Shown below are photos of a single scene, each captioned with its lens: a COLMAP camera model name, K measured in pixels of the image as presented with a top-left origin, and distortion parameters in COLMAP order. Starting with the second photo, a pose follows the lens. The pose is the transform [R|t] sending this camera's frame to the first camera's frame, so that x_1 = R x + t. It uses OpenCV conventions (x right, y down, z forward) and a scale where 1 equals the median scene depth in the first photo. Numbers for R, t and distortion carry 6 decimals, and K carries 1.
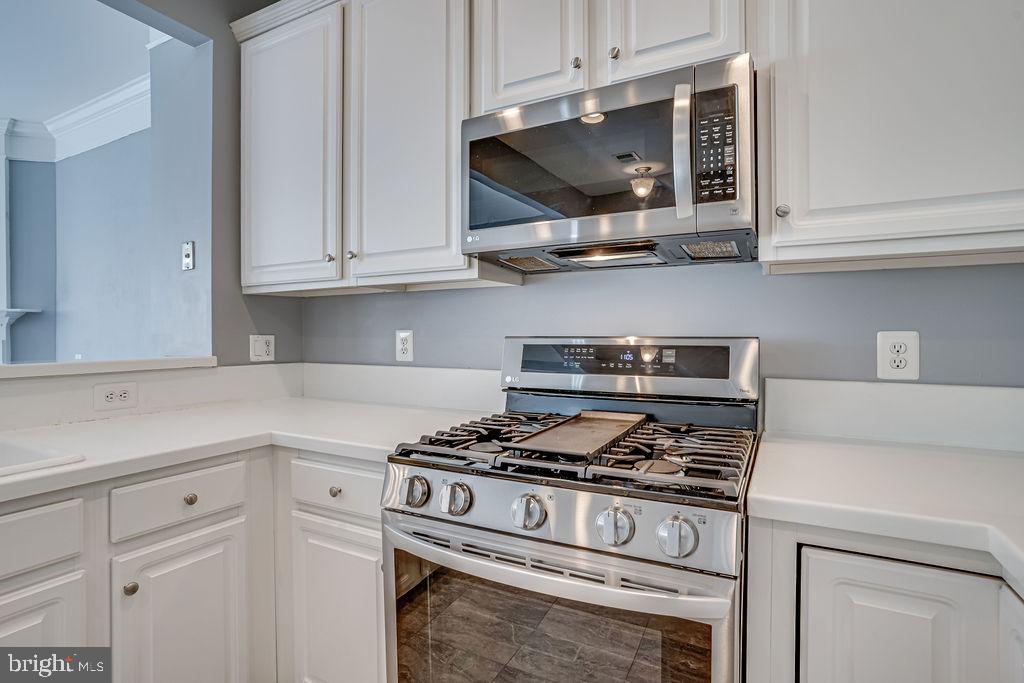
lens RADIAL K [[510.4, 0, 509.1], [0, 510.4, 337.7], [0, 0, 1]] dist [-0.064476, 0.049407]
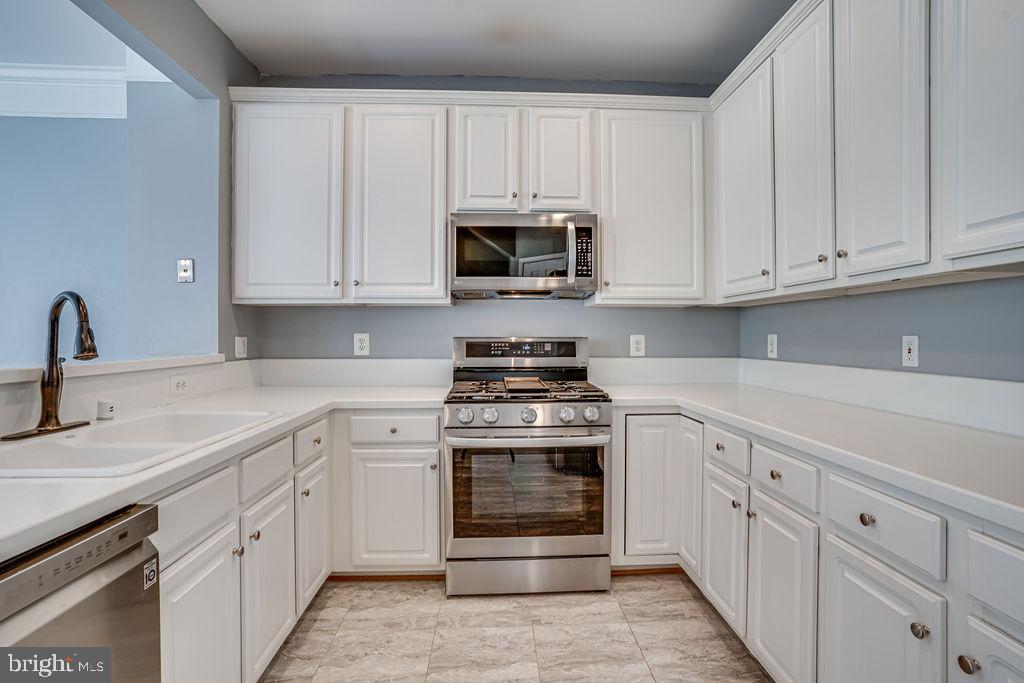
lens RADIAL K [[480.7, 0, 512.0], [0, 480.7, 341.5], [0, 0, 1]] dist [-0.001071, 0.000350]
pose [[0.846482, -0.006167, 0.532382, -0.766693], [0.004750, 0.999981, 0.004030, 0.006610], [-0.532396, -0.000882, 0.846495, -0.495135]]
